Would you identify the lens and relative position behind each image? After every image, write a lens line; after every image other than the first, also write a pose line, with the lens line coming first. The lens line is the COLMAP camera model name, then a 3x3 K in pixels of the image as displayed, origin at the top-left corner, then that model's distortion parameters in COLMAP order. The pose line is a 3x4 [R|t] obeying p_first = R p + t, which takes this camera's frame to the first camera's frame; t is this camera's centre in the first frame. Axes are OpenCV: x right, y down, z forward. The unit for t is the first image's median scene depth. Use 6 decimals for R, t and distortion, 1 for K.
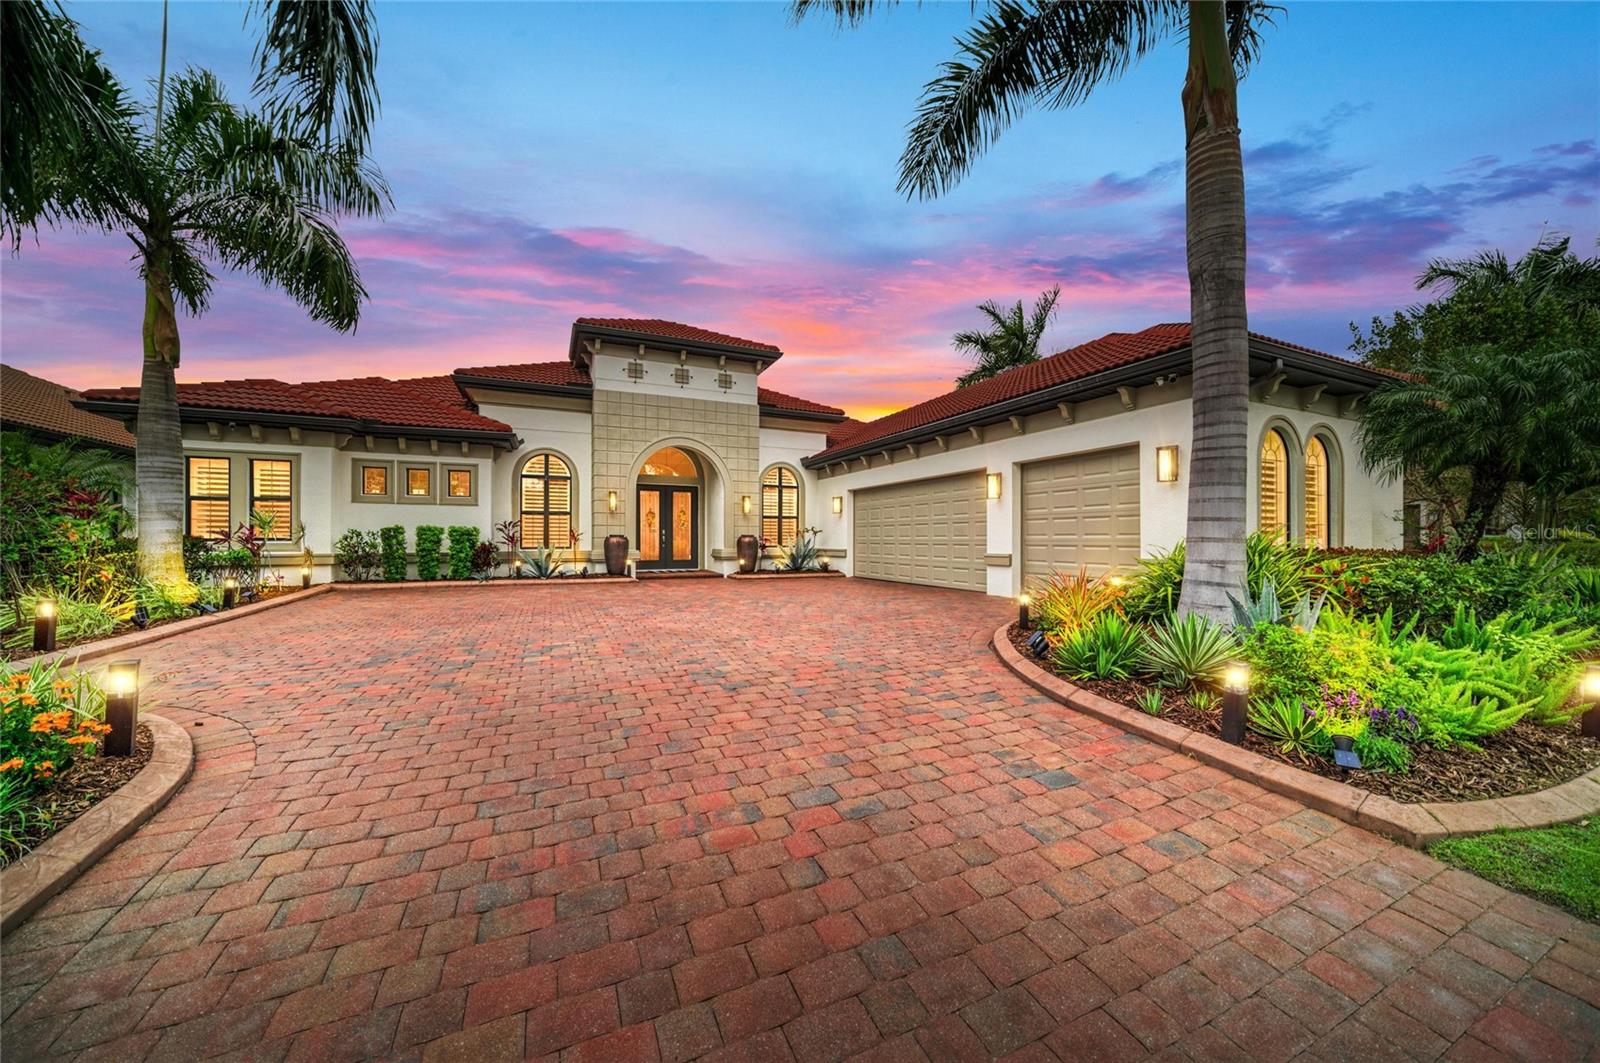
lens RADIAL K [[565.9, 0, 800.0], [0, 565.9, 531.5], [0, 0, 1]] dist [-0.015179, 0.006228]
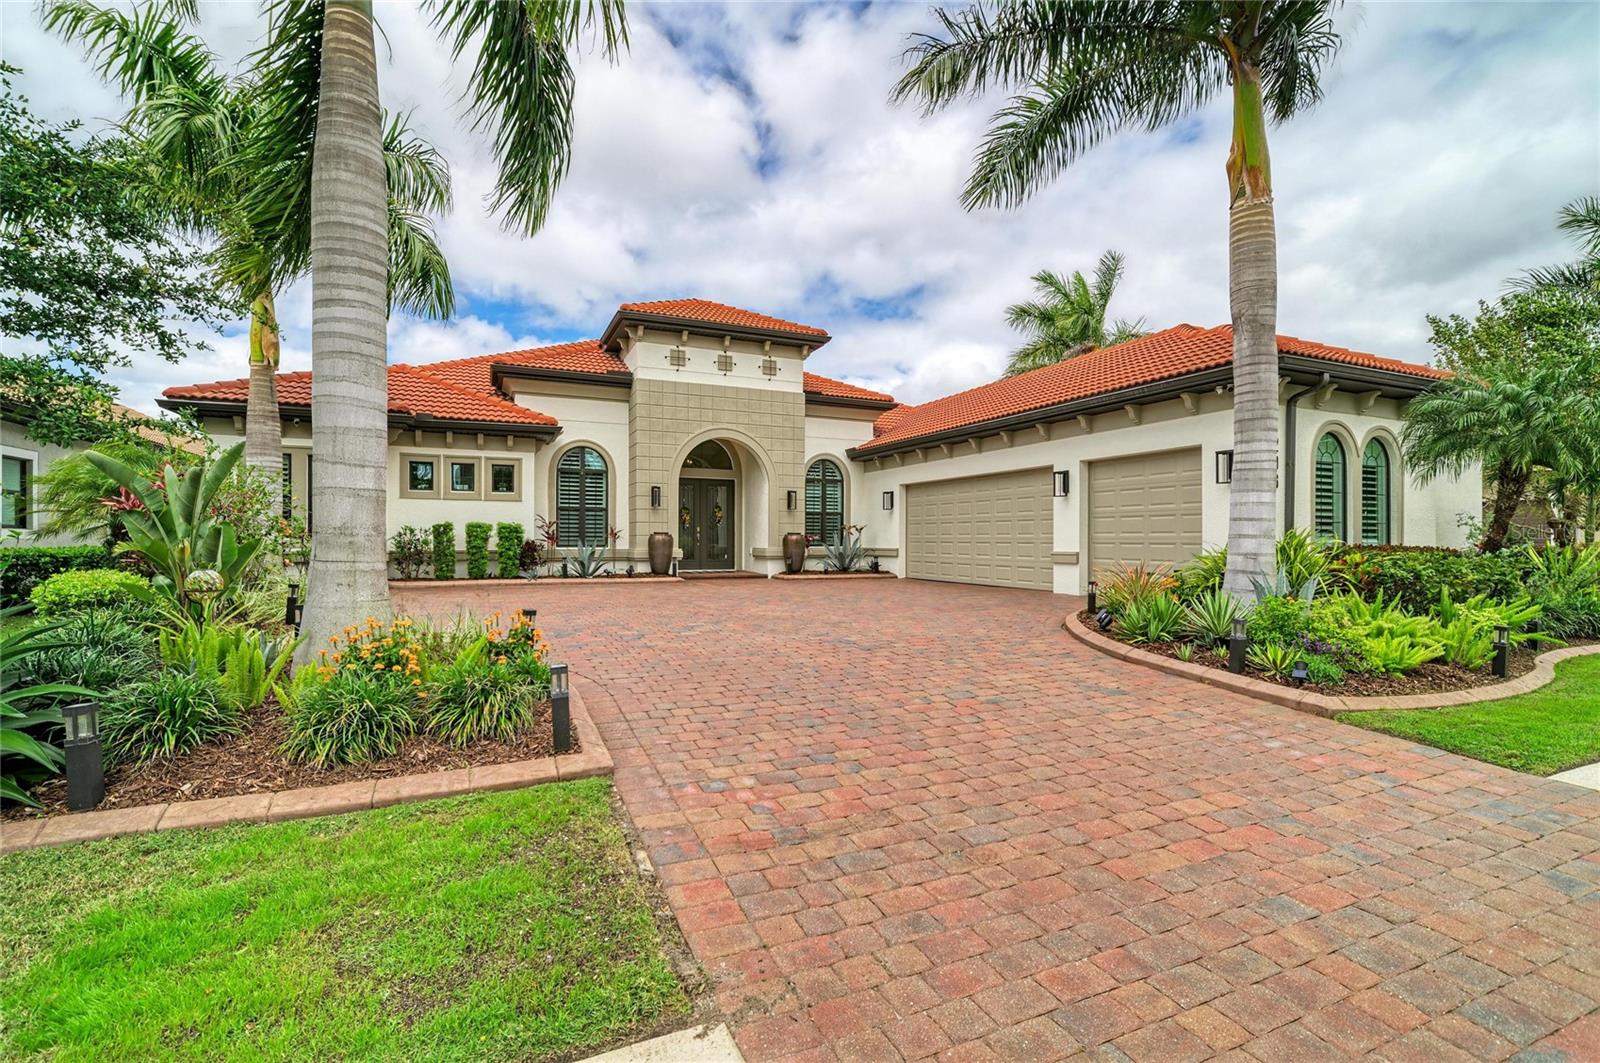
lens RADIAL K [[720.4, 0, 799.4], [0, 720.4, 529.5], [0, 0, 1]] dist [0.002376, 0.000264]
pose [[0.999984, 0.001967, -0.005209, -0.100880], [-0.001966, 0.999998, 0.000253, 0.000594], [0.005210, -0.000242, 0.999986, -0.248761]]
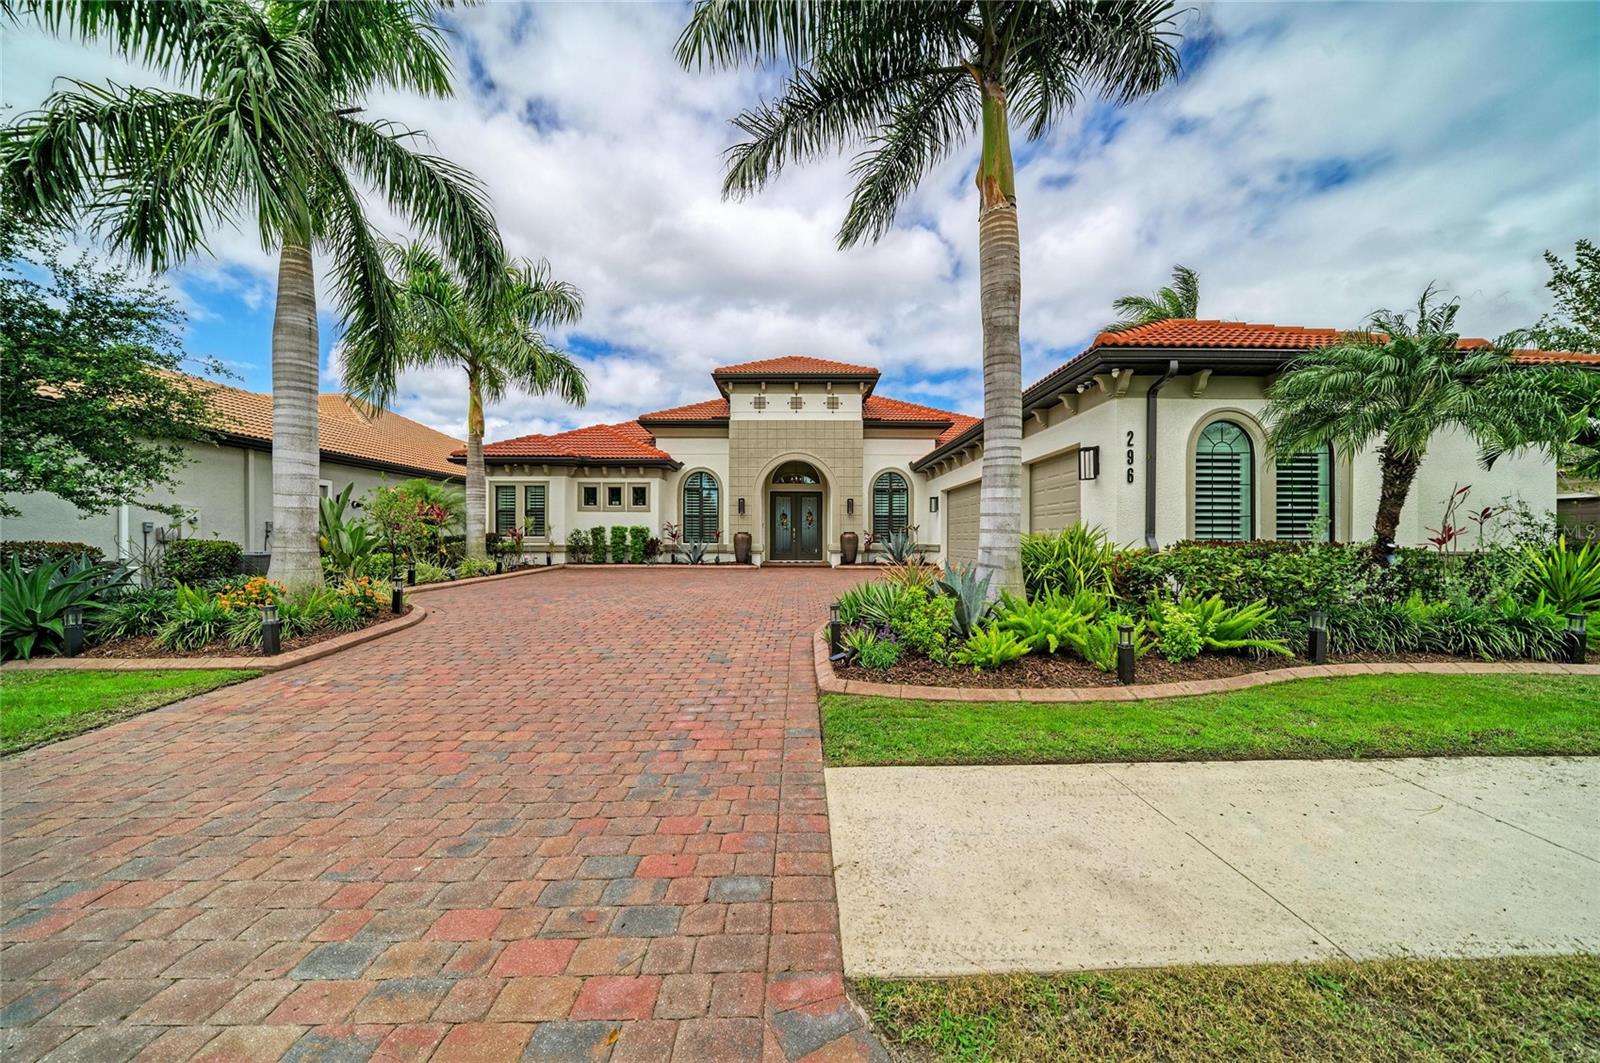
lens RADIAL K [[565.9, 0, 800.0], [0, 565.9, 531.5], [0, 0, 1]] dist [-0.015179, 0.006228]
pose [[0.914071, -0.004684, -0.405526, 0.377600], [0.005182, 0.999987, 0.000130, 0.005930], [0.405520, -0.002220, 0.914083, -0.154352]]
